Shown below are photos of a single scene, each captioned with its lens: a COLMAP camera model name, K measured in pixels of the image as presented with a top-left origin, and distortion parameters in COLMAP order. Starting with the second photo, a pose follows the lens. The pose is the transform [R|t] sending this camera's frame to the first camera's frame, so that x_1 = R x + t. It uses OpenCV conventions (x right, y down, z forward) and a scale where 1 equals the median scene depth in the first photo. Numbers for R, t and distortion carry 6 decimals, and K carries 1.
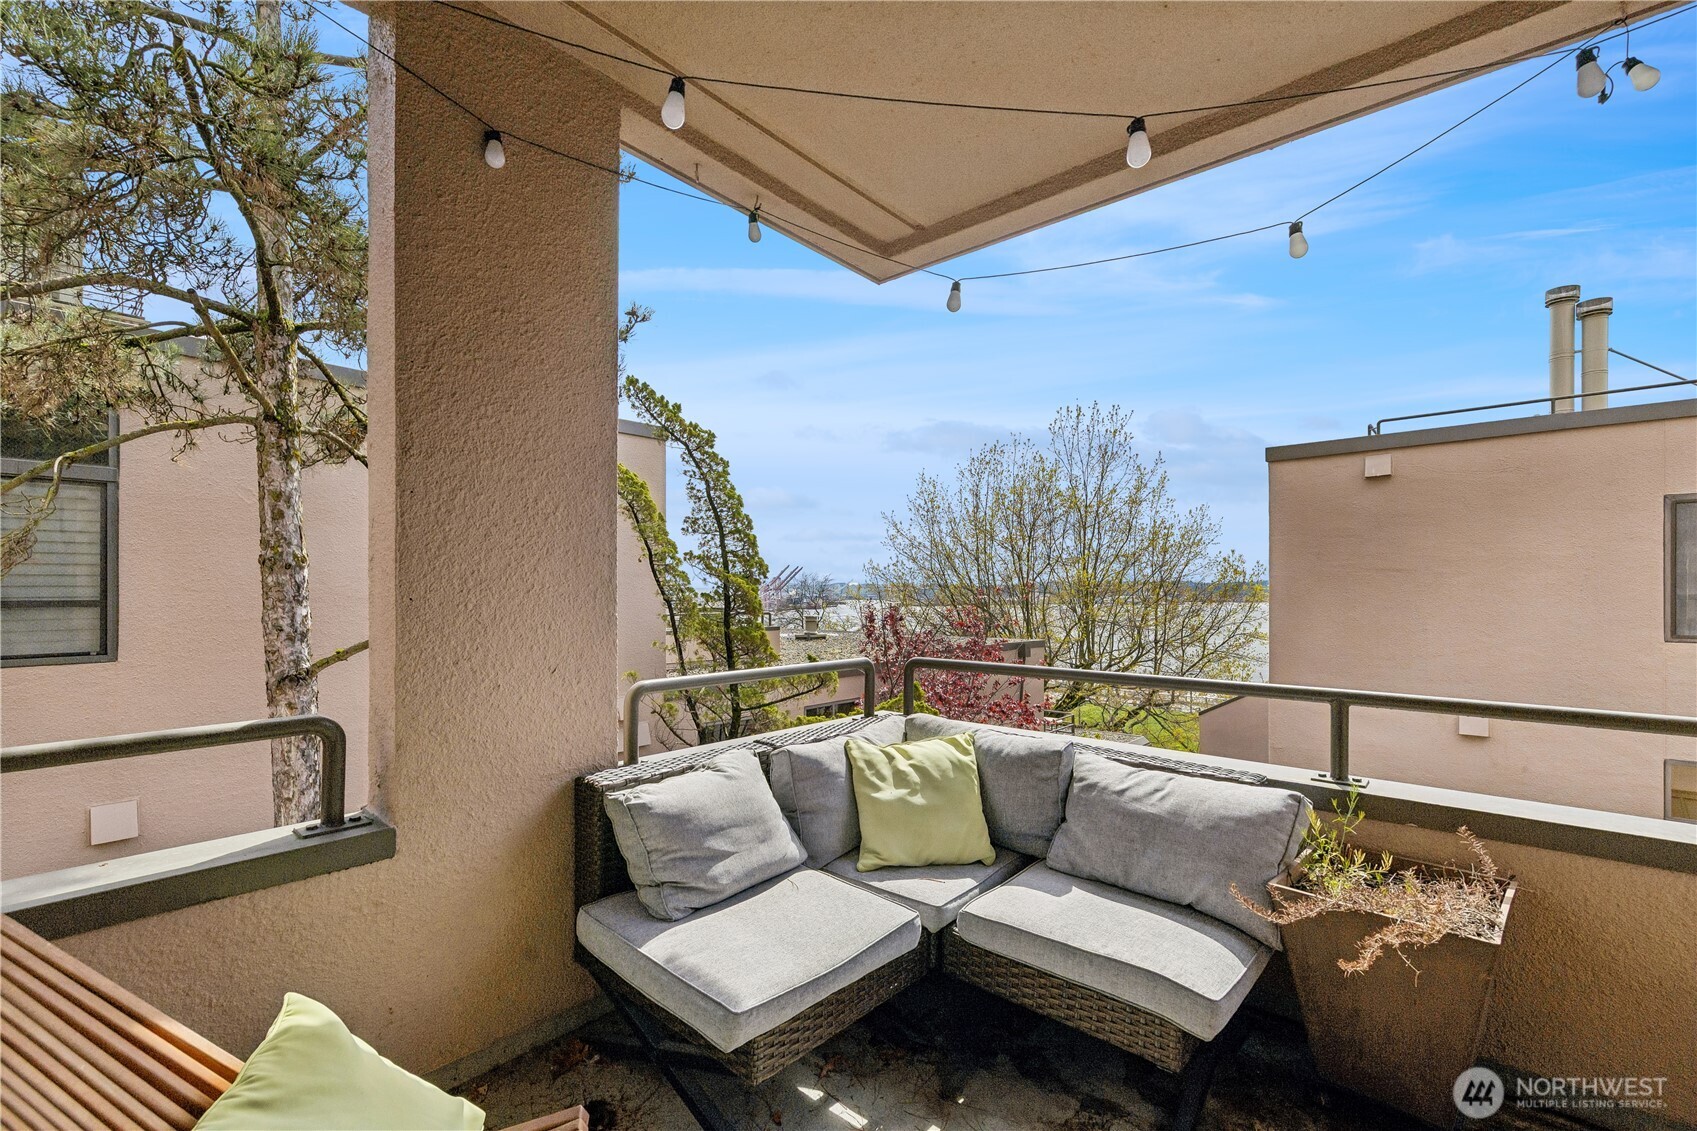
lens RADIAL K [[726.4, 0, 848.5], [0, 726.4, 565.5], [0, 0, 1]] dist [-0.000243, 0.000001]
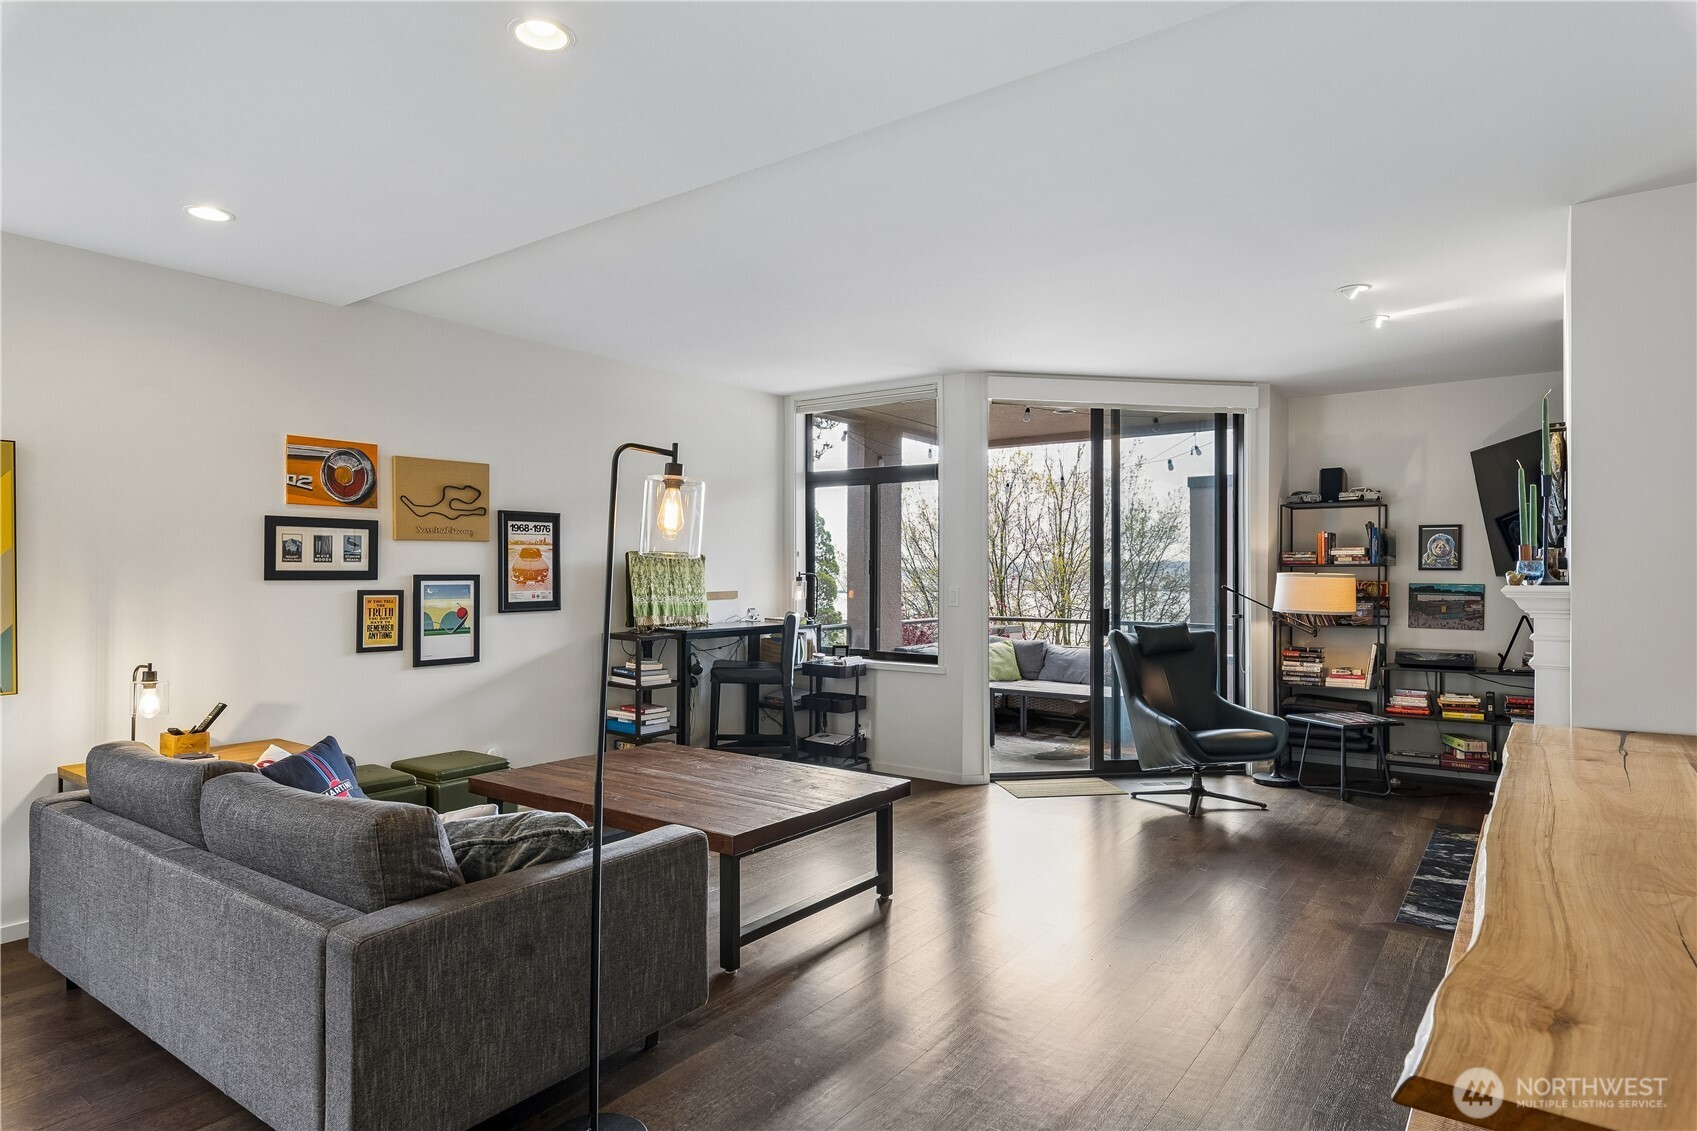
lens RADIAL K [[964.8, 0, 848.5], [0, 964.8, 565.5], [0, 0, 1]] dist [0.023990, -0.000119]
pose [[0.995474, -0.002440, 0.095005, -0.070597], [-0.000002, 0.999670, 0.025700, -0.012699], [-0.095036, -0.025584, 0.995145, -0.229087]]
